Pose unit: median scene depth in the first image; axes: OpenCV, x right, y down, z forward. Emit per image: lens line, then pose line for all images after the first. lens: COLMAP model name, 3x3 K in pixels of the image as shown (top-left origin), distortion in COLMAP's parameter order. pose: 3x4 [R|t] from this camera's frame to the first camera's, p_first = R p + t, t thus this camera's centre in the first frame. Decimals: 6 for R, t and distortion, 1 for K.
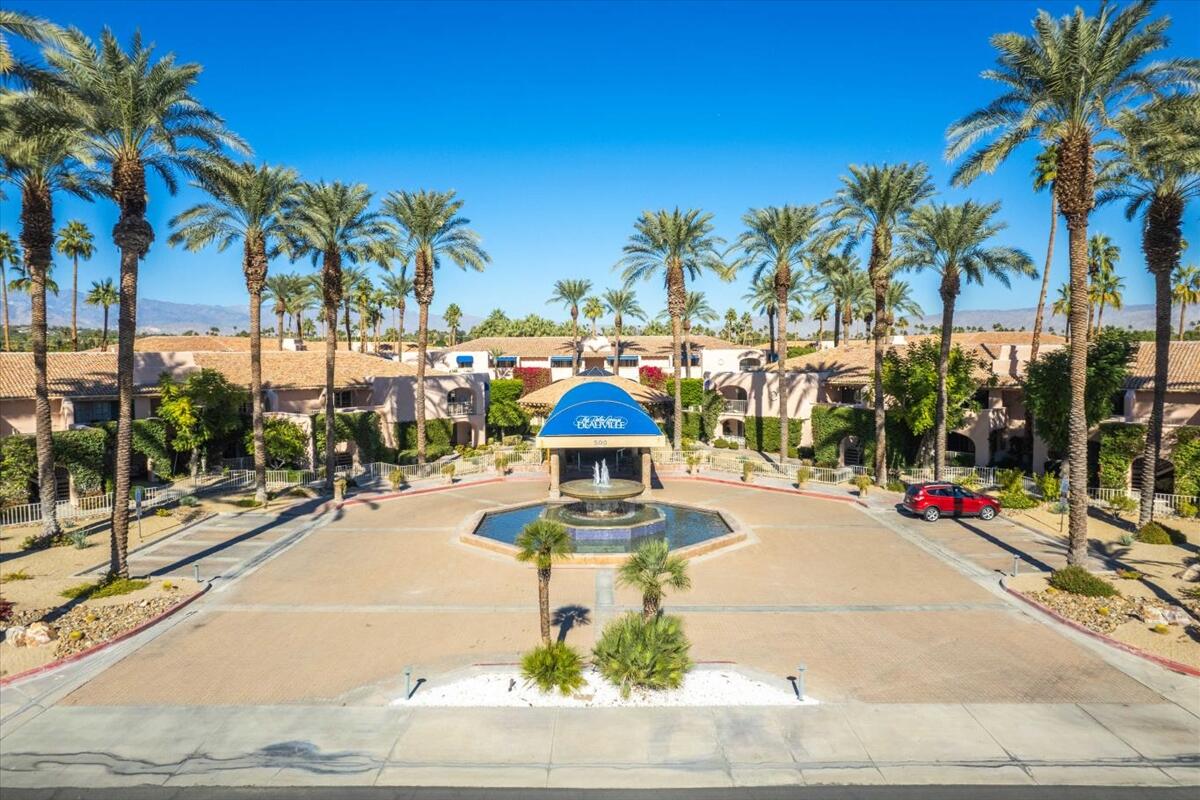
lens RADIAL K [[805.9, 0, 585.4], [0, 805.9, 401.3], [0, 0, 1]] dist [0.006782, -0.000615]
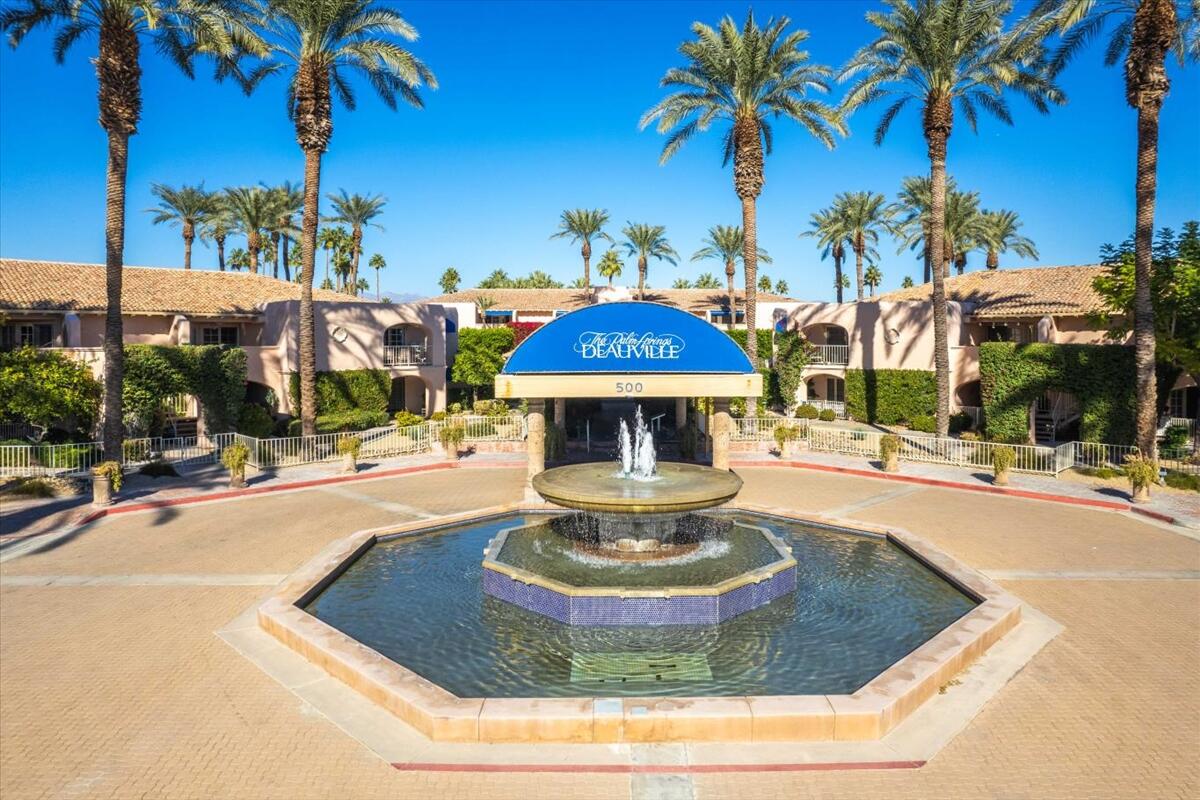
lens RADIAL K [[507.7, 0, 600.9], [0, 507.7, 393.1], [0, 0, 1]] dist [-0.000648, 0.000408]
pose [[0.999993, 0.003732, -0.001001, 0.001797], [-0.003784, 0.998338, -0.057509, 0.062290], [0.000785, 0.057513, 0.998344, 0.597908]]
